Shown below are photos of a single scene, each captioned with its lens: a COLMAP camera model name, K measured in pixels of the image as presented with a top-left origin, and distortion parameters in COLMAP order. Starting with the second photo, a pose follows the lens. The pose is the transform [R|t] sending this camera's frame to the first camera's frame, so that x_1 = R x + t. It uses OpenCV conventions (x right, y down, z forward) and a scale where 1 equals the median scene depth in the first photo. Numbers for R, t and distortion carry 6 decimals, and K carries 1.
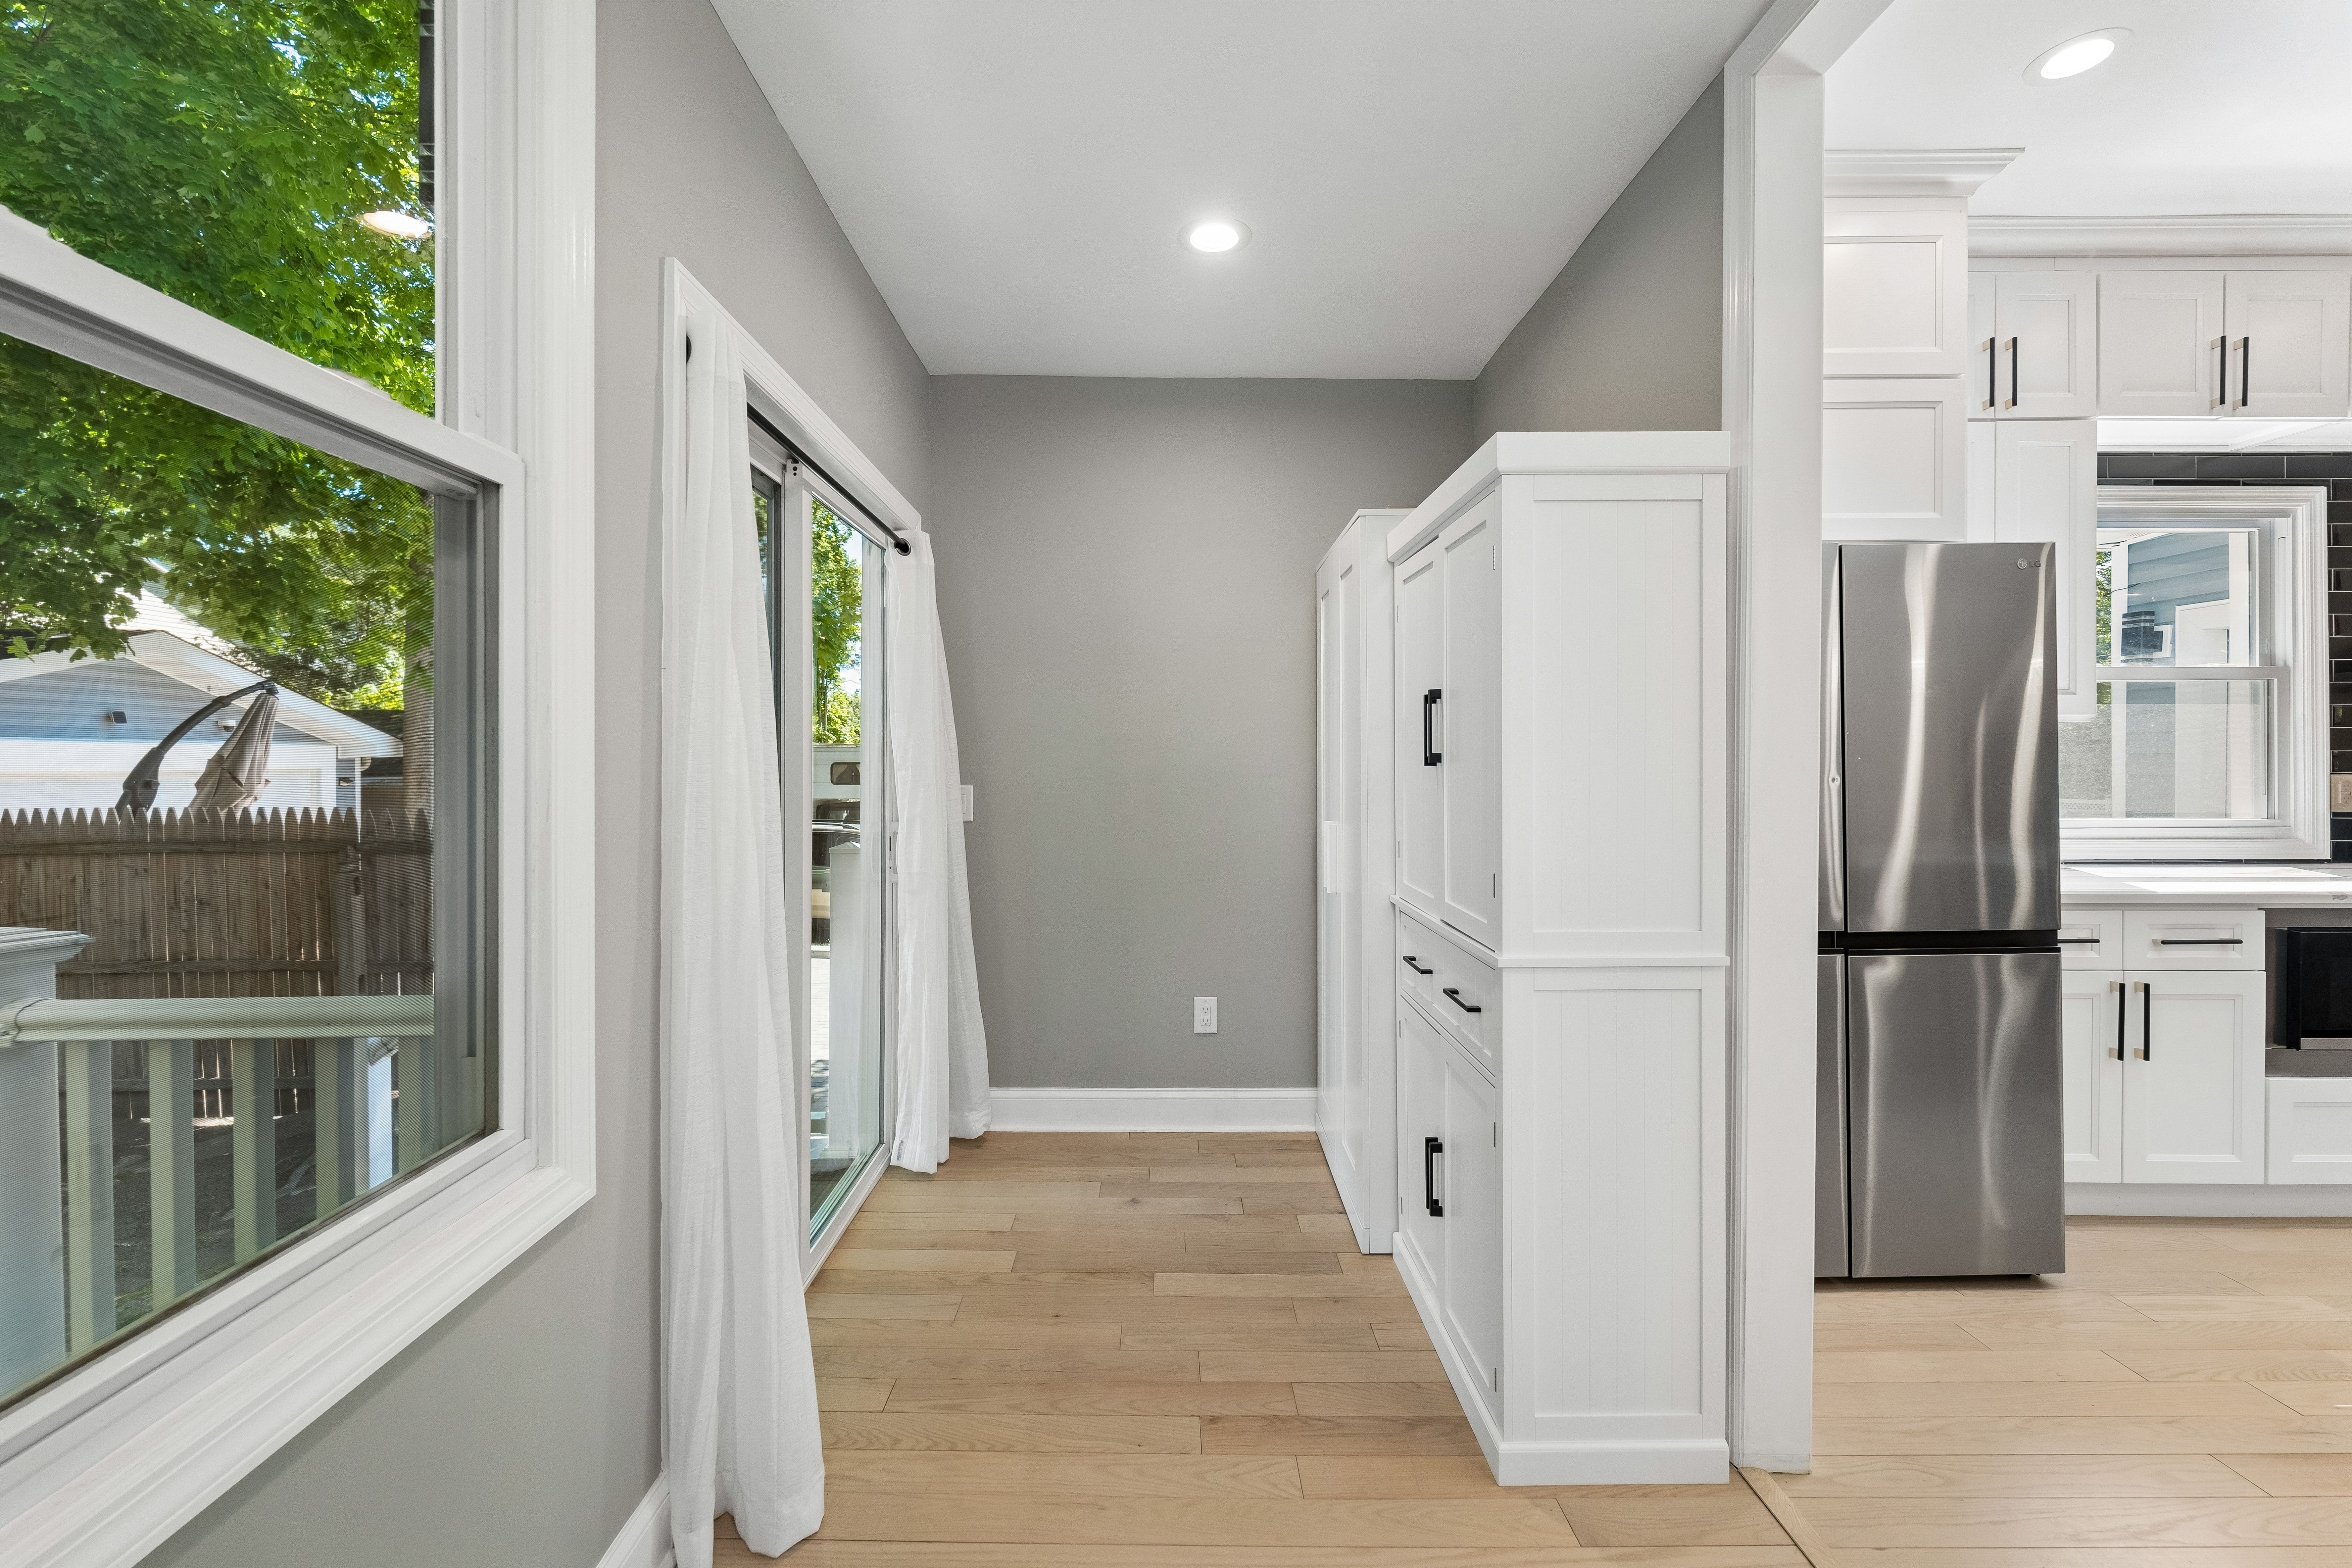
lens RADIAL K [[934.4, 0, 1159.9], [0, 934.4, 762.1], [0, 0, 1]] dist [-0.000401, -0.002305]
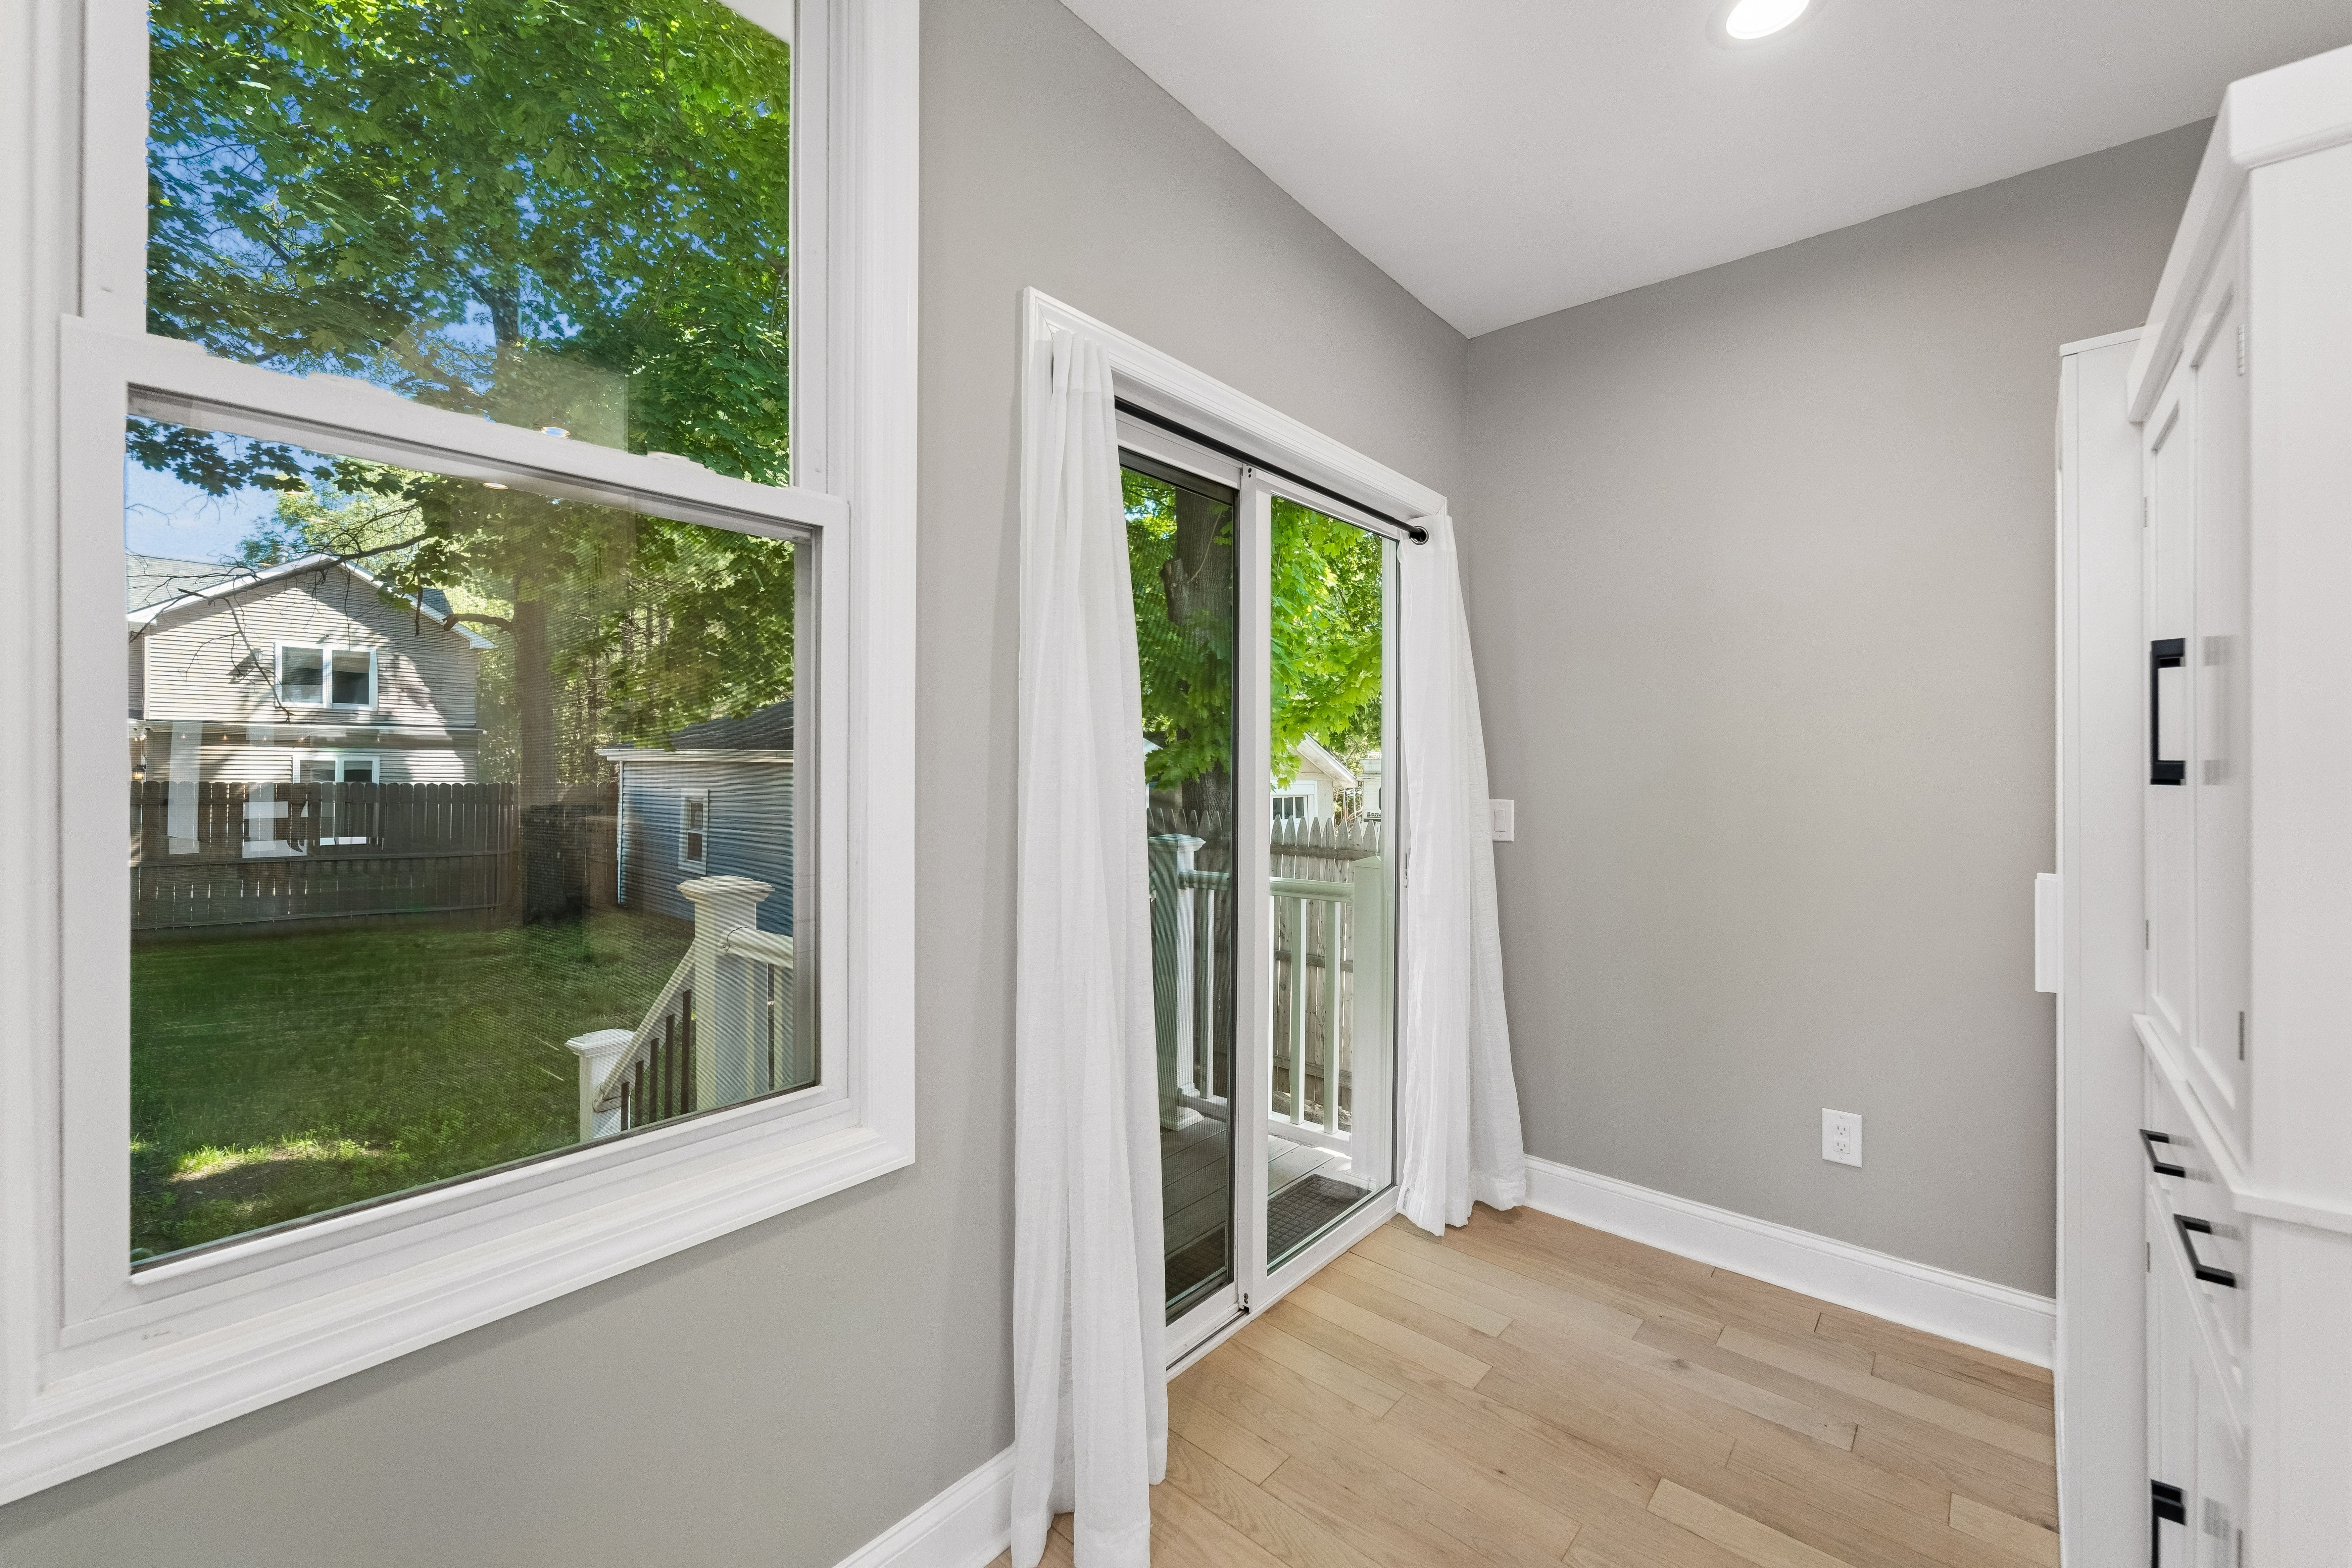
lens RADIAL K [[934.4, 0, 1173.2], [0, 934.4, 768.1], [0, 0, 1]] dist [-0.000401, -0.002305]
pose [[0.753054, 0.004398, -0.657944, 0.150271], [-0.008044, 0.999964, -0.002523, 0.000450], [0.657910, 0.007192, 0.753063, 0.164478]]
